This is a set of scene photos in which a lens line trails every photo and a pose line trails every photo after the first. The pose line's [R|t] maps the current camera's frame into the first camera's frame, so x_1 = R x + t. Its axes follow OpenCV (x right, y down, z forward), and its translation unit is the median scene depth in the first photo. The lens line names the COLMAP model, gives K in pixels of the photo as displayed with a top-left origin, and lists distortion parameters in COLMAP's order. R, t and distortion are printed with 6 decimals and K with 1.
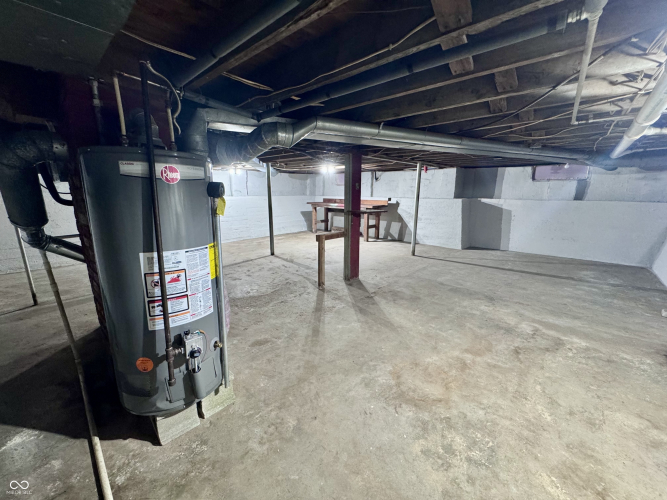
lens RADIAL K [[266.8, 0, 332.2], [0, 266.8, 248.5], [0, 0, 1]] dist [0.000659, -0.000225]
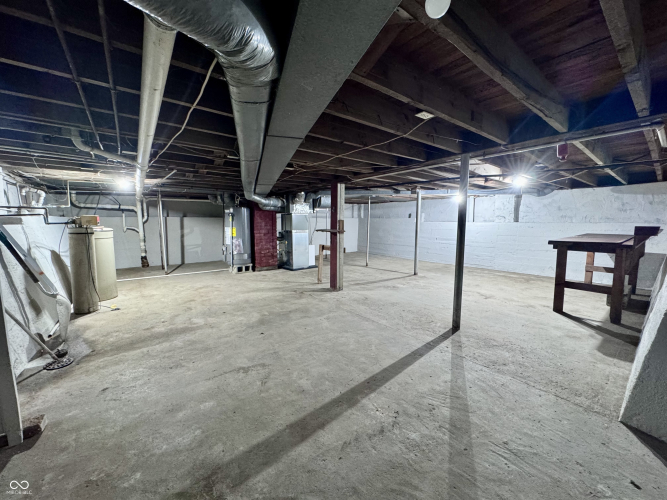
lens RADIAL K [[266.8, 0, 333.9], [0, 266.8, 249.2], [0, 0, 1]] dist [0.000659, -0.000225]
pose [[-0.173970, 0.095968, -0.980064, 1.401018], [-0.212742, 0.968075, 0.132557, -0.239937], [0.961496, 0.231562, -0.147999, 1.340861]]
